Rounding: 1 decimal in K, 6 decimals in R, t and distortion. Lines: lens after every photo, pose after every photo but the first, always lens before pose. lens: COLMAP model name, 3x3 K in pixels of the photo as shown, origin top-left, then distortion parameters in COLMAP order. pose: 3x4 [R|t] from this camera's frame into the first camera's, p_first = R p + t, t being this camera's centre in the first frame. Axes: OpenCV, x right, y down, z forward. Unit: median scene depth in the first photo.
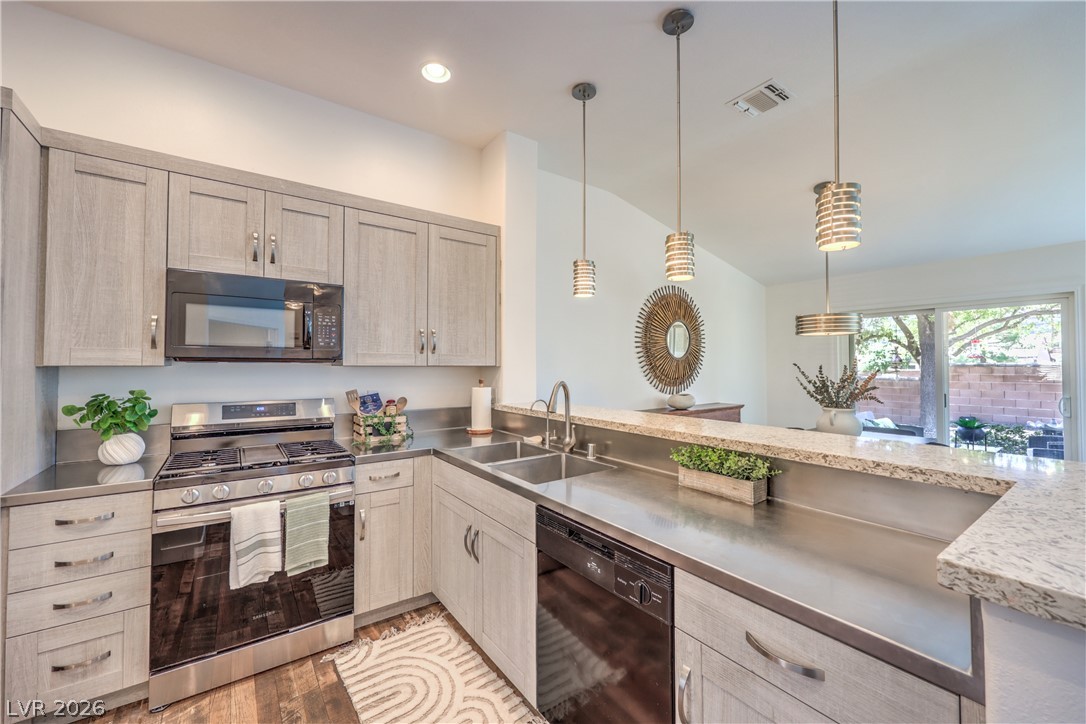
lens RADIAL K [[433.3, 0, 553.5], [0, 433.3, 360.4], [0, 0, 1]] dist [-0.000602, -0.000010]
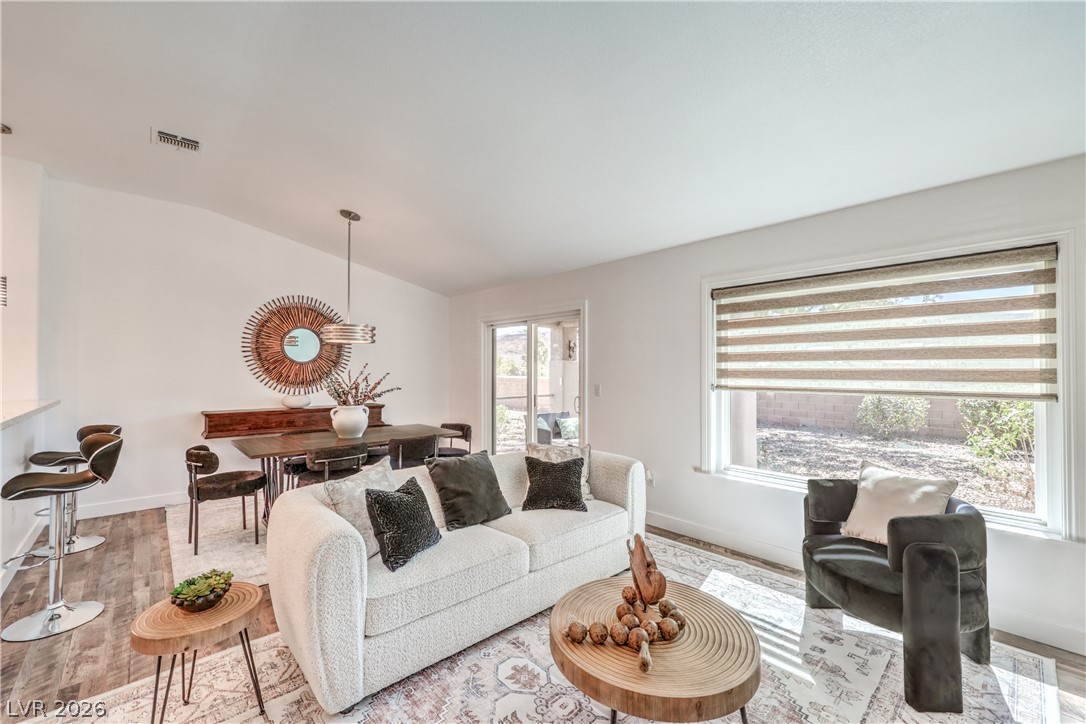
lens RADIAL K [[442.7, 0, 539.8], [0, 442.7, 363.2], [0, 0, 1]] dist [-0.001485, 0.000244]
pose [[0.995117, 0.007758, 0.098401, 0.818120], [-0.007487, 0.999967, -0.003127, -0.003189], [-0.098422, 0.002375, 0.995142, -0.181352]]
